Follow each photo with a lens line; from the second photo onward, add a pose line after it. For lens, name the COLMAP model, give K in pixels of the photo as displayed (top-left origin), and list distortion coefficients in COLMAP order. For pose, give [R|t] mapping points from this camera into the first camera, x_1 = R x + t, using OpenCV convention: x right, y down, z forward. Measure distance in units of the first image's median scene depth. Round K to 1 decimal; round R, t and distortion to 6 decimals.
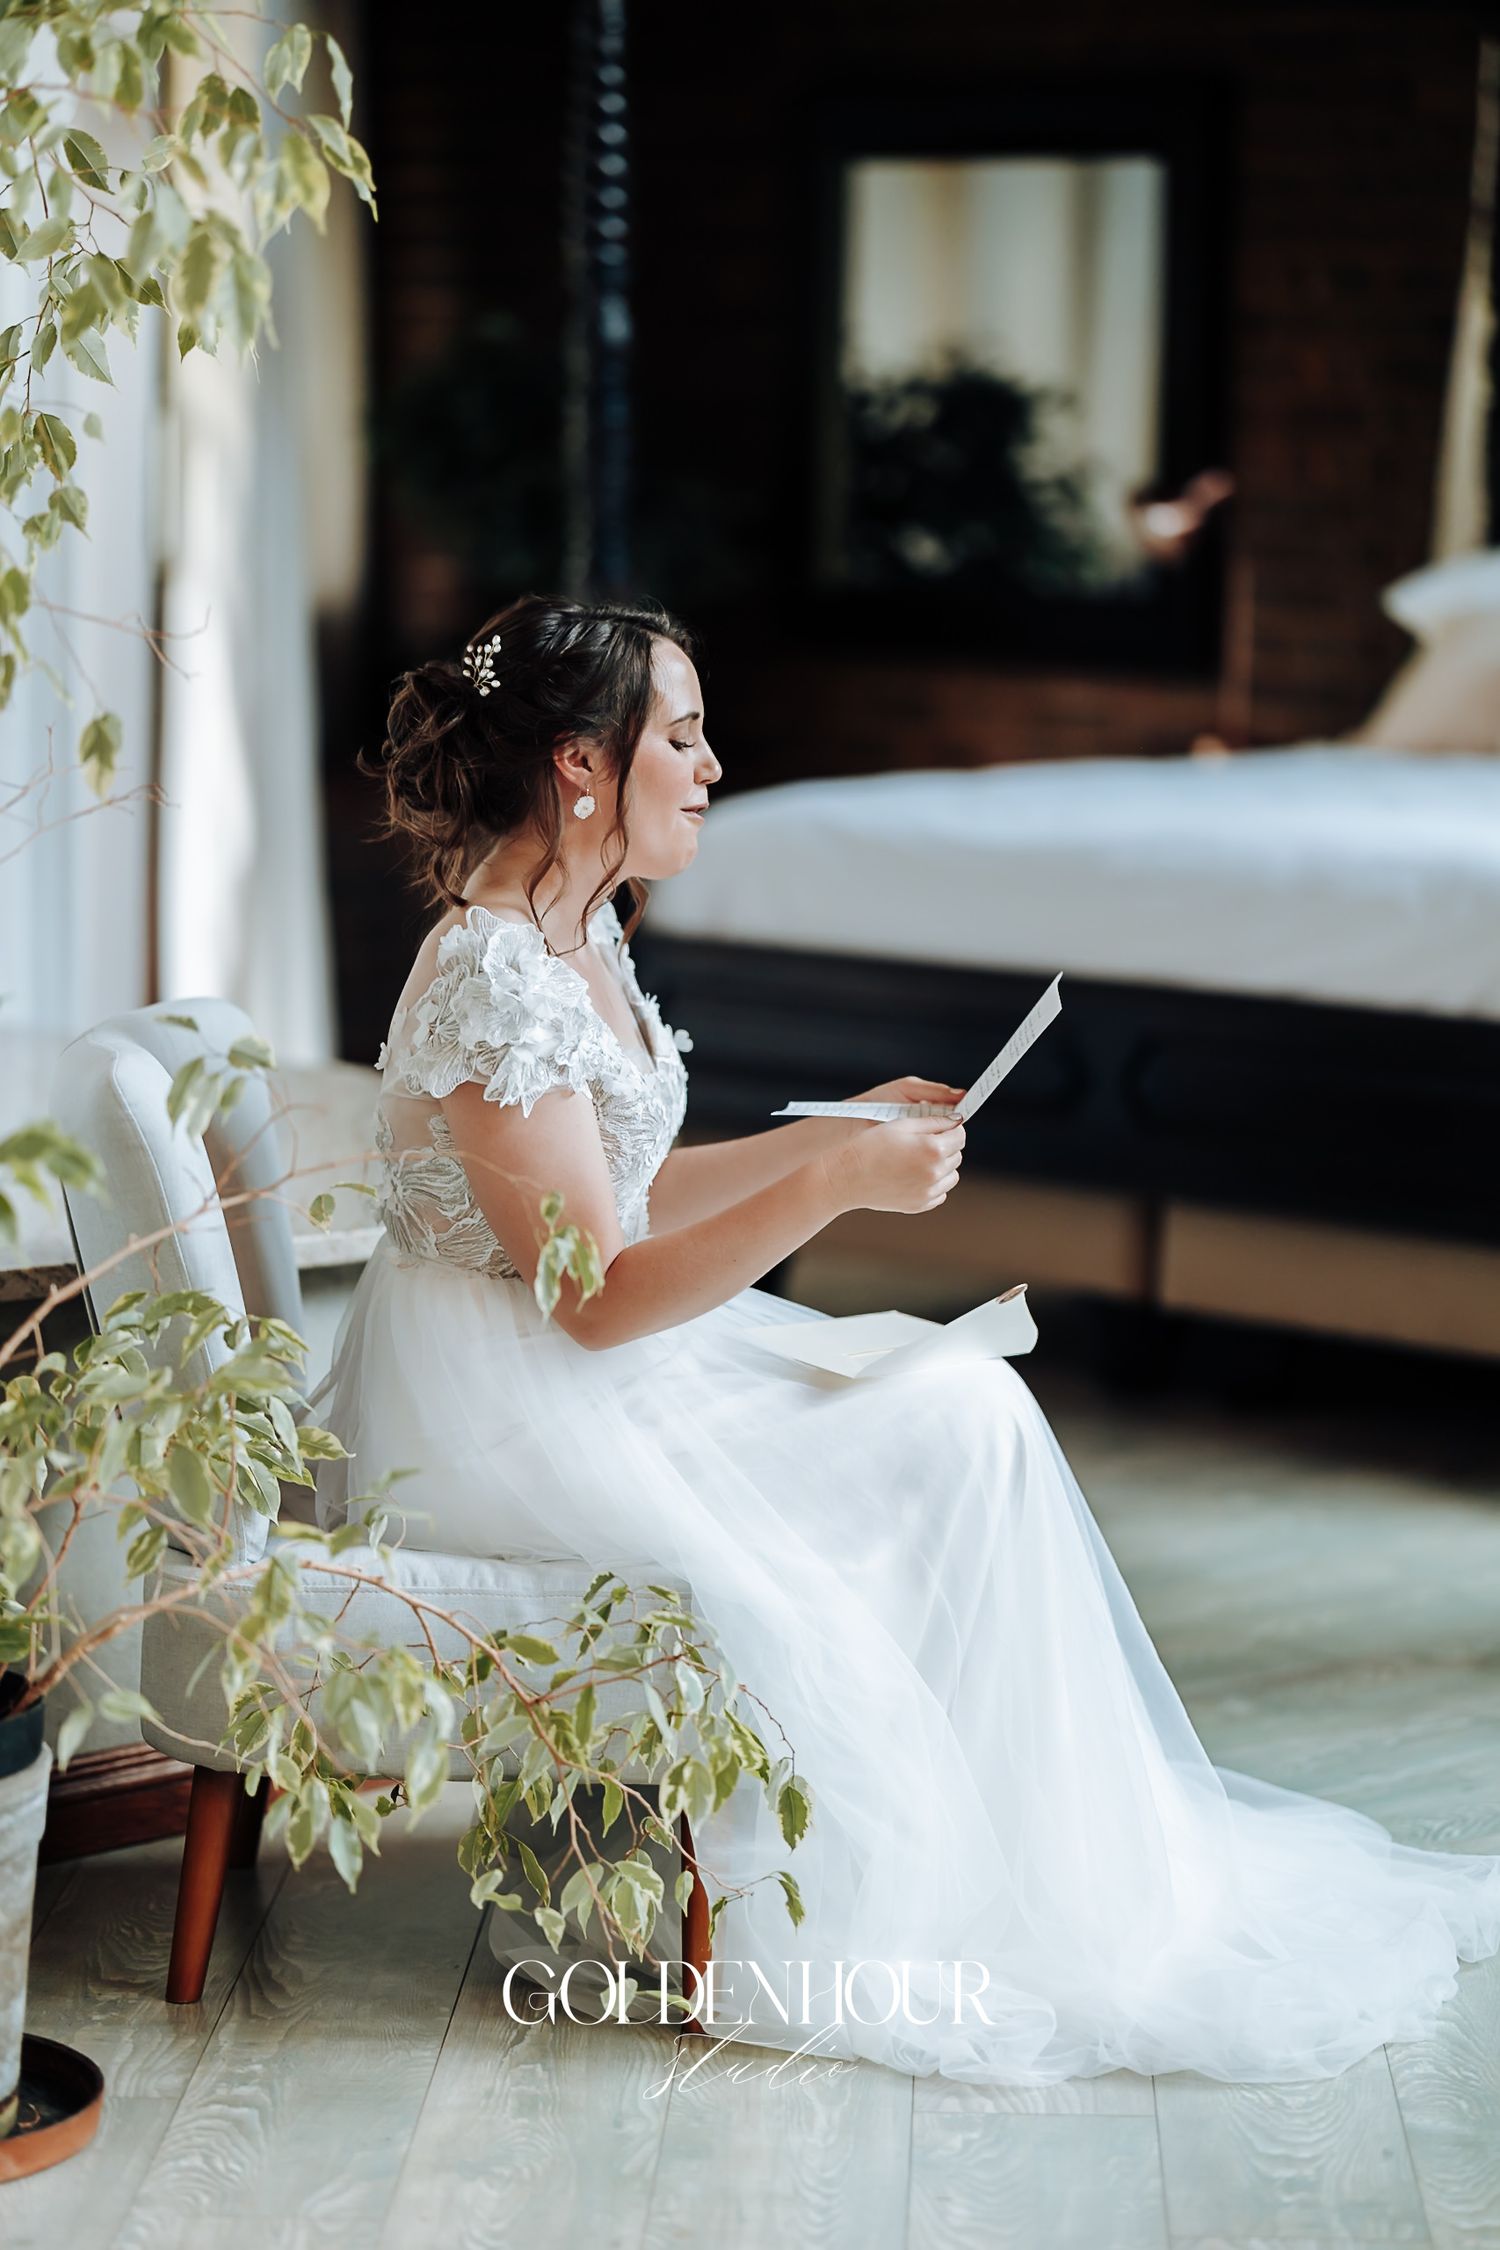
lens RADIAL K [[5607.6, 0, 750.0], [0, 5607.6, 1125.0], [0, 0, 1]] dist [-0.110222, 0.478768]
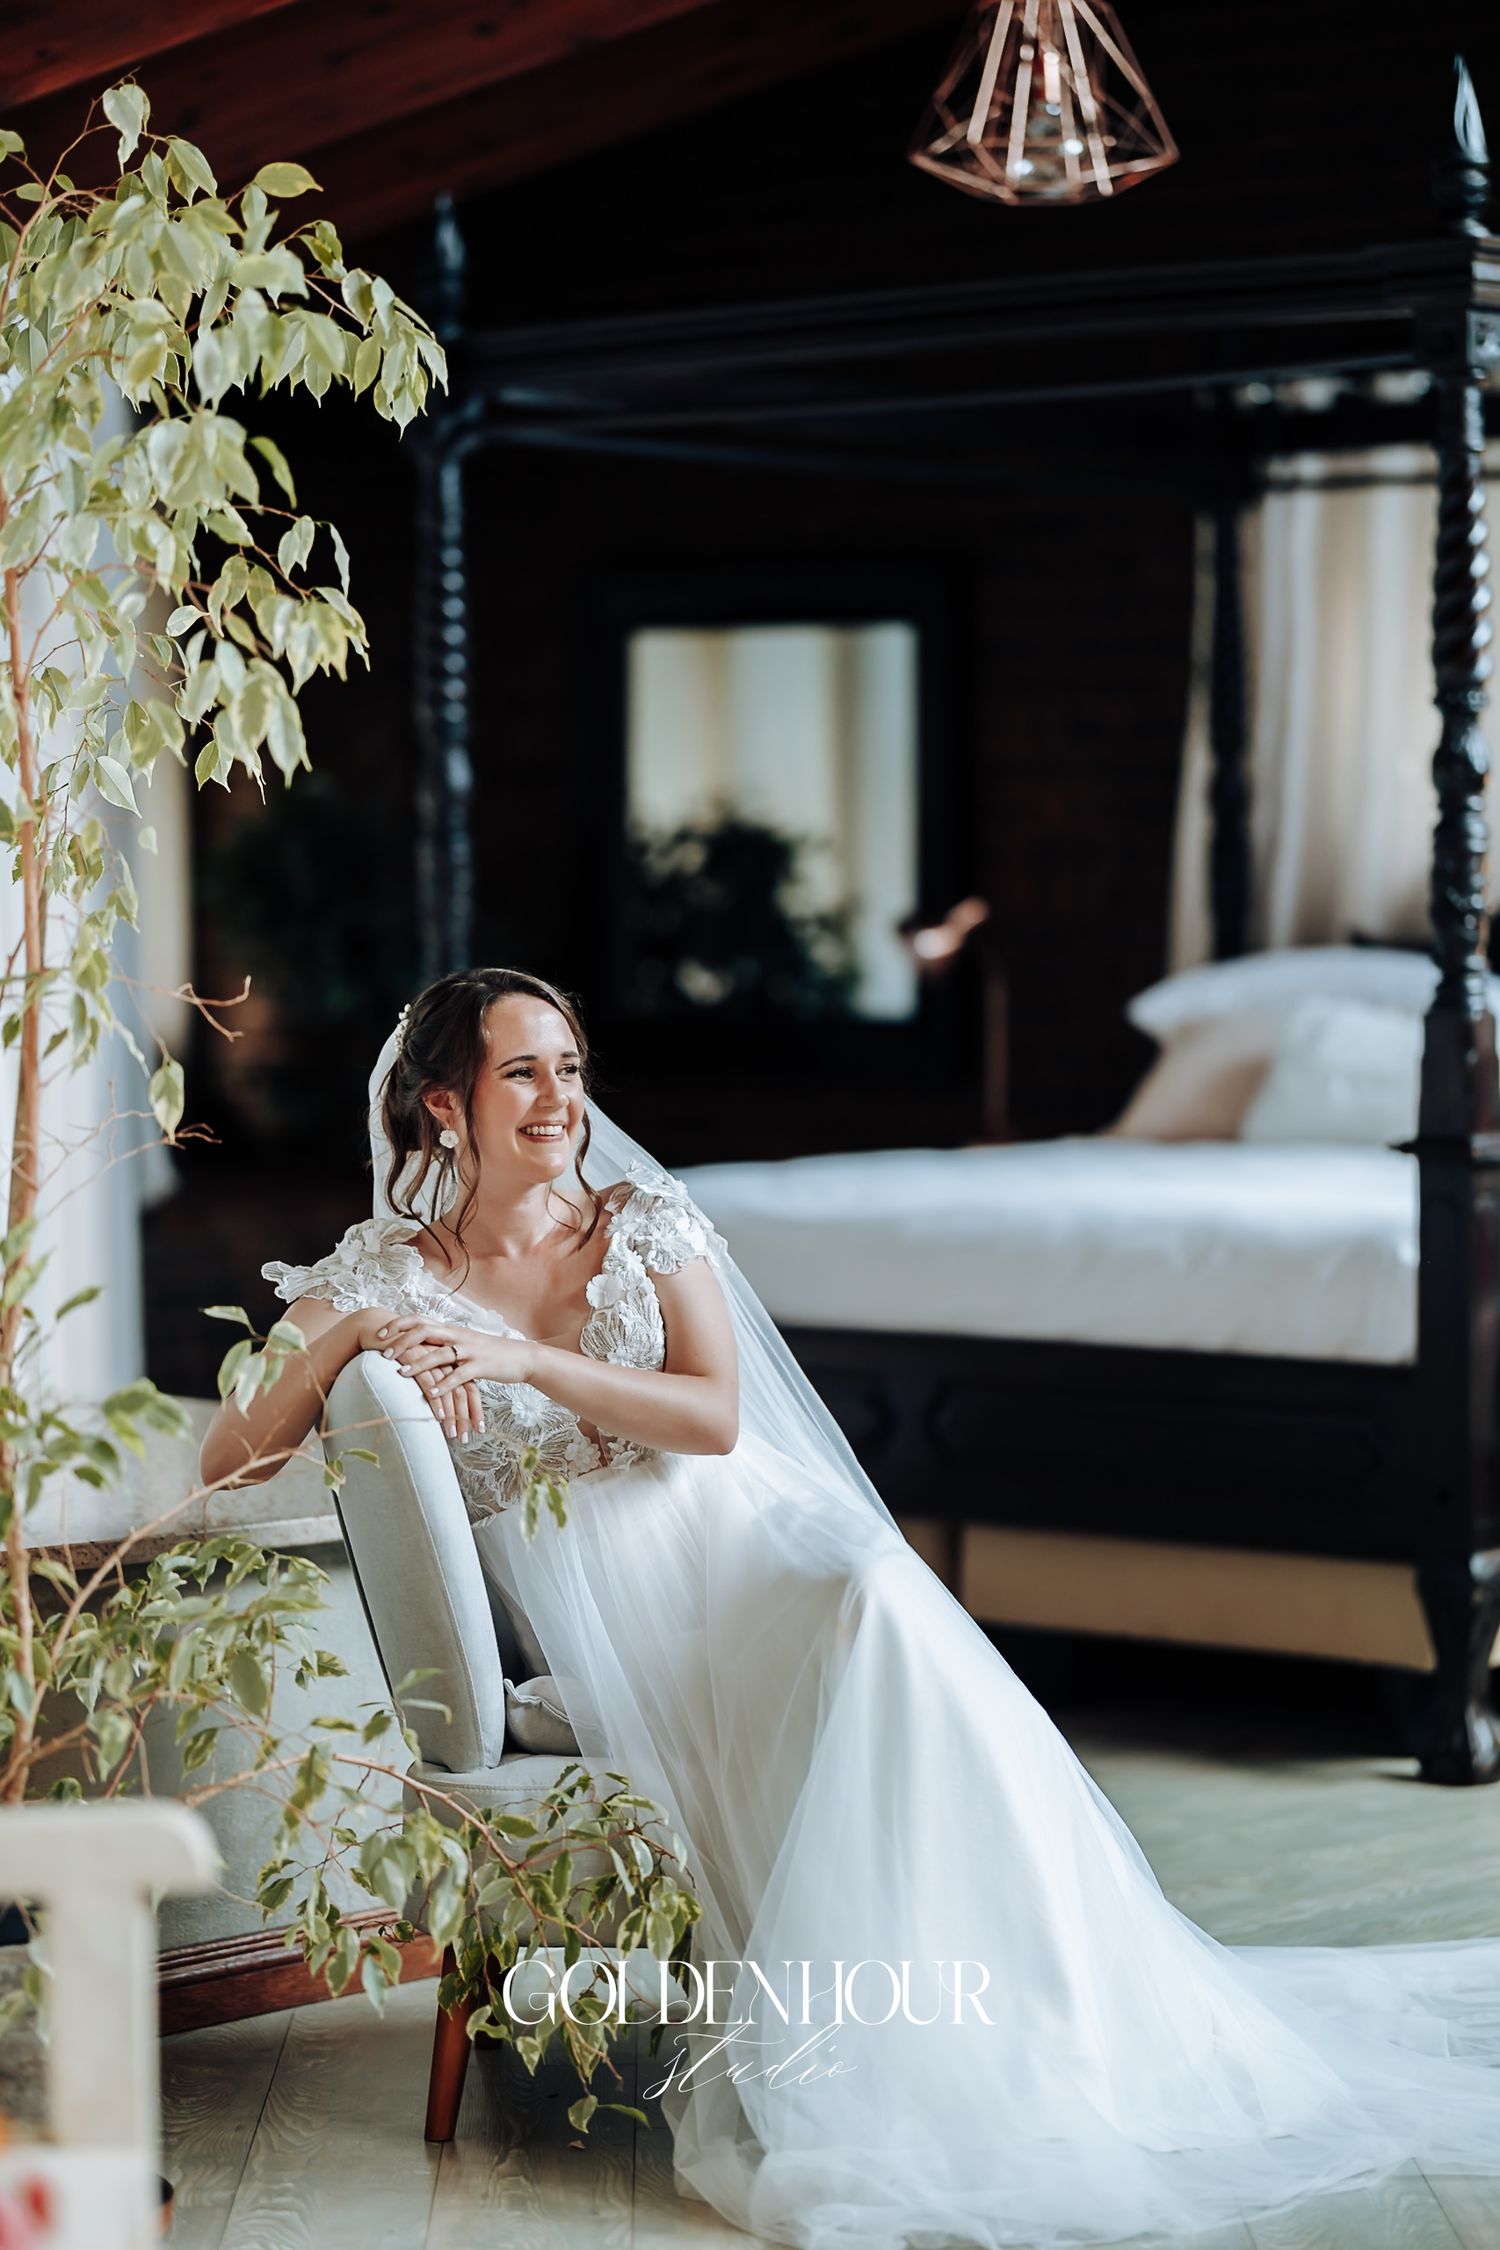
lens RADIAL K [[5607.6, 0, 750.0], [0, 5607.6, 1125.0], [0, 0, 1]] dist [-0.110222, 0.478768]
pose [[0.998201, -0.019290, 0.056760, -0.048069], [0.024040, 0.996156, -0.084230, 0.040407], [-0.054917, 0.085443, 0.994828, -0.207802]]
